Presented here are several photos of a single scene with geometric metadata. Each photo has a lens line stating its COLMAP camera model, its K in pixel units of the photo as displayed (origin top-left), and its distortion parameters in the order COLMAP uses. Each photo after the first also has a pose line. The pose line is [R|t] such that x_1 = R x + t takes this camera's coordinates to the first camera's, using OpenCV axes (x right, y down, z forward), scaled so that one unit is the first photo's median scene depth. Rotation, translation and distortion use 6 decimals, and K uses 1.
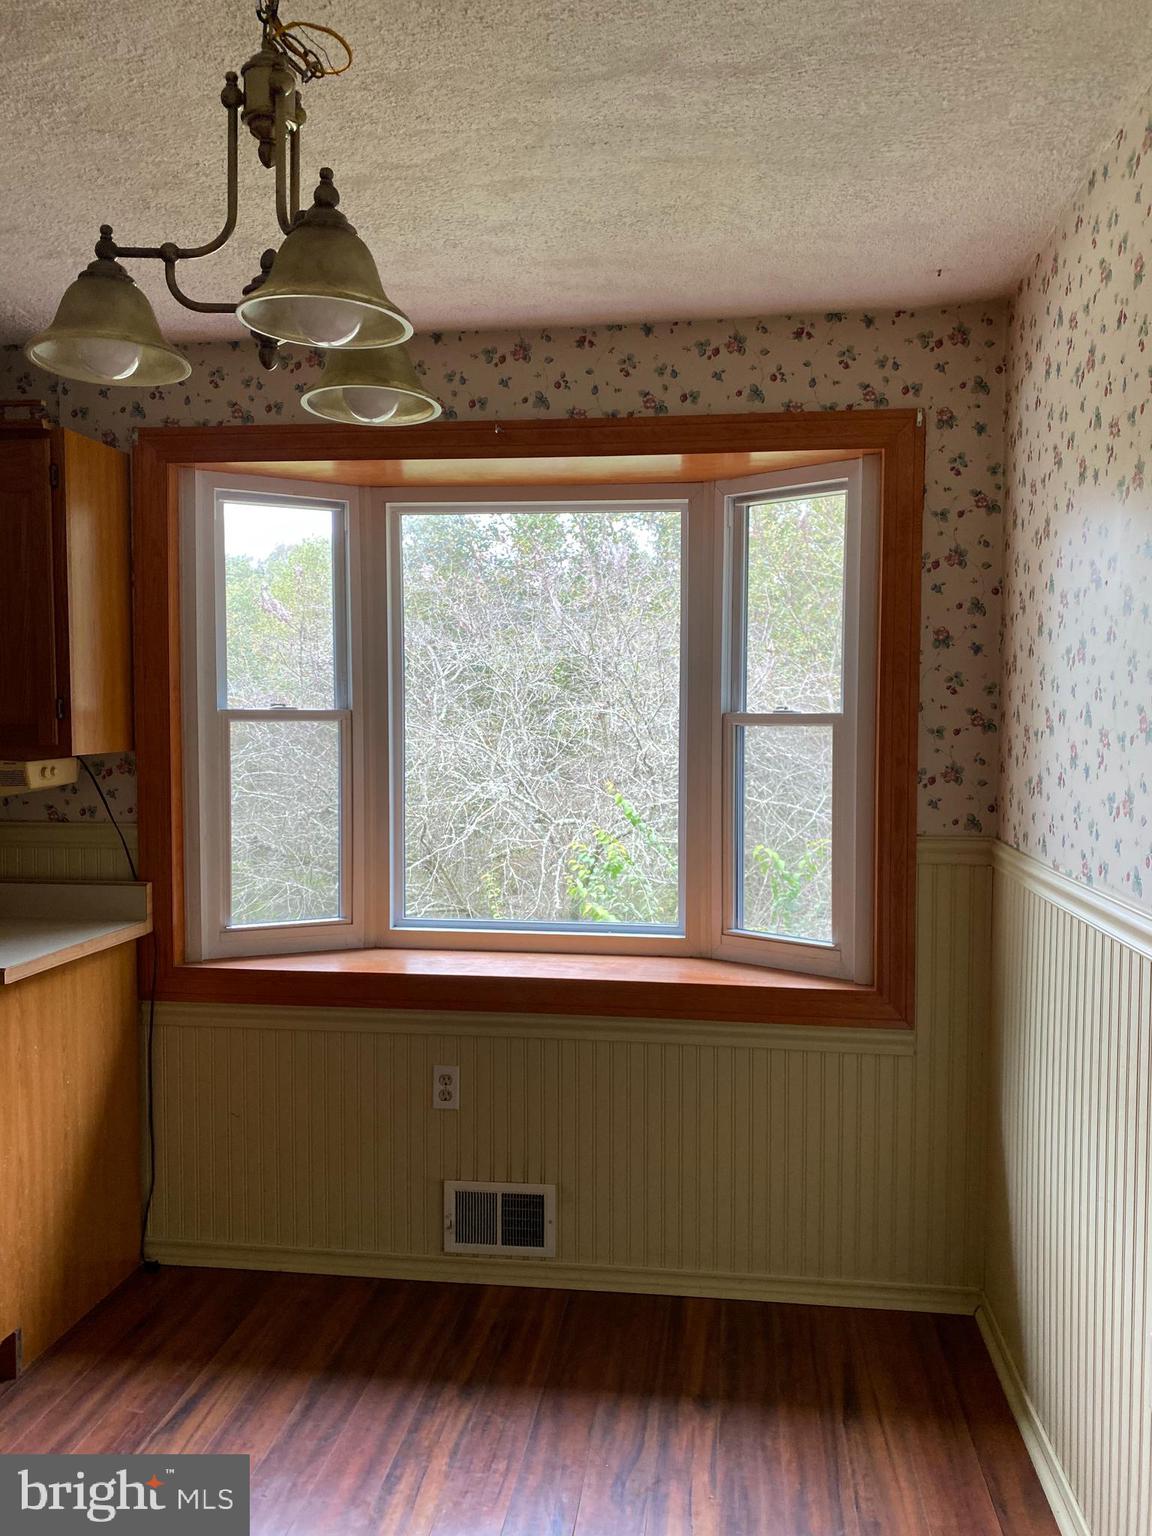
lens RADIAL K [[1166.5, 0, 578.9], [0, 1166.5, 794.8], [0, 0, 1]] dist [0.099169, -0.127989]
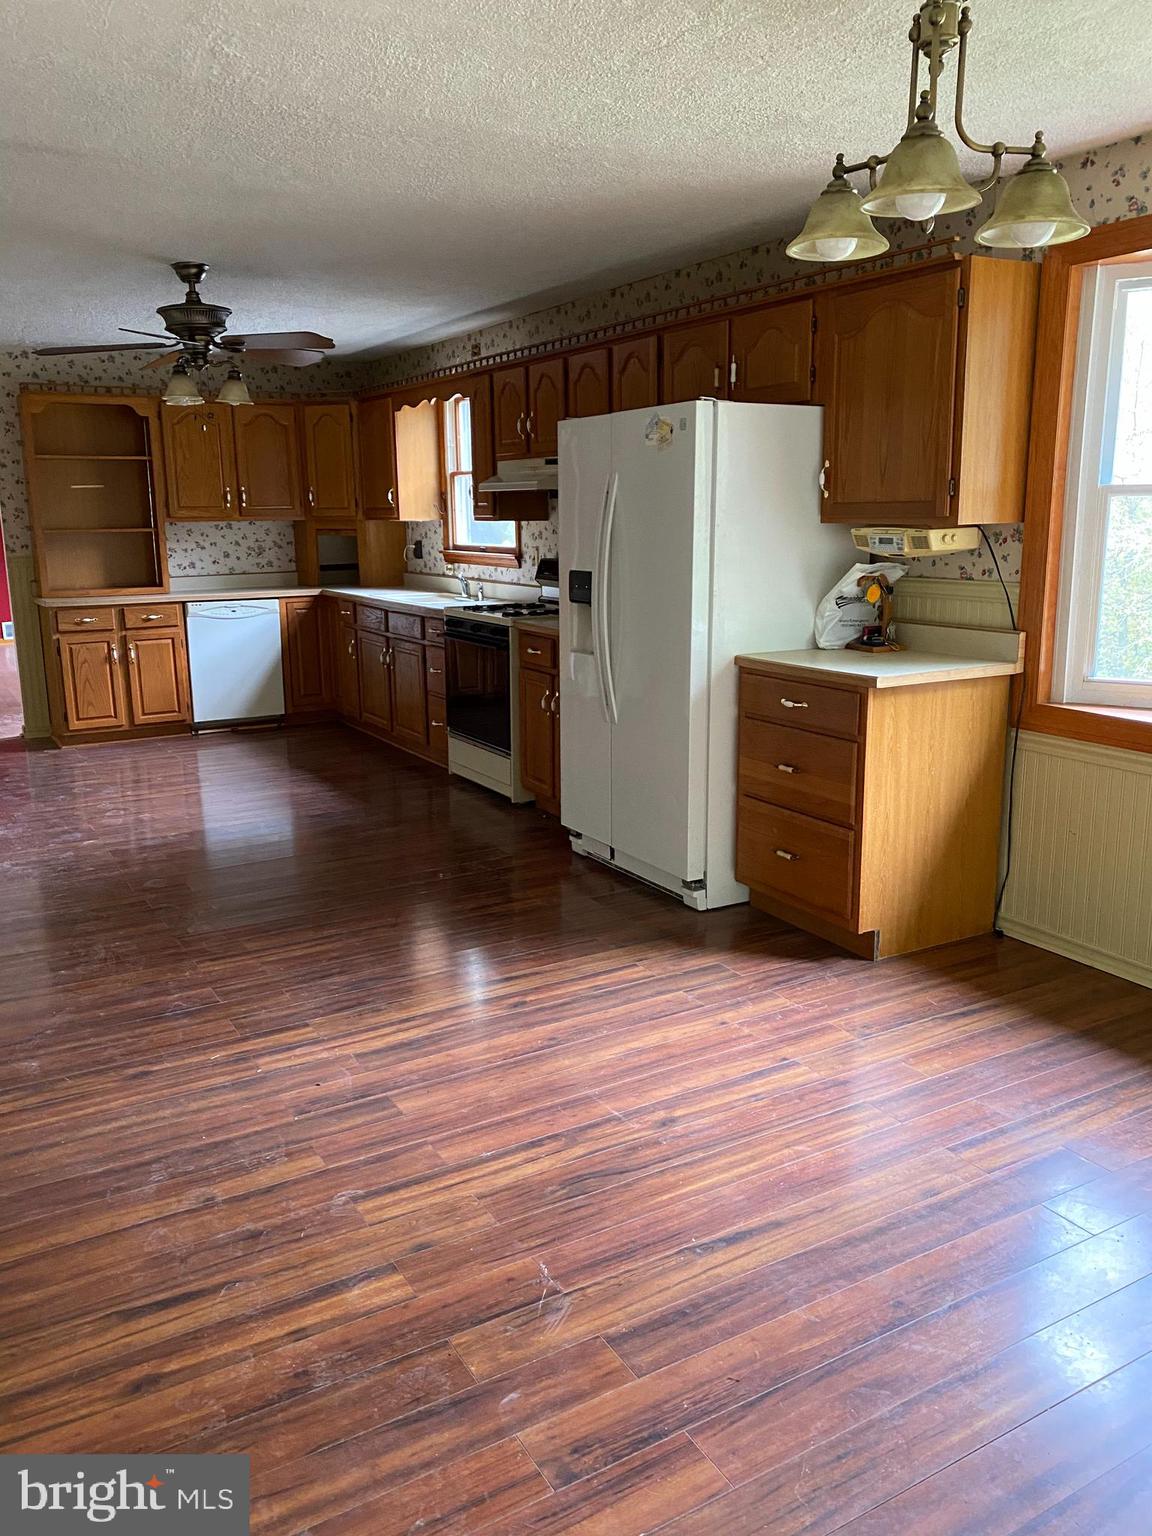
lens RADIAL K [[1166.5, 0, 578.9], [0, 1166.5, 794.8], [0, 0, 1]] dist [0.099169, -0.127989]
pose [[0.604716, 0.172991, -0.777427, 0.348384], [-0.040171, 0.981508, 0.187156, 0.029692], [0.795428, -0.081947, 0.600483, -0.121620]]
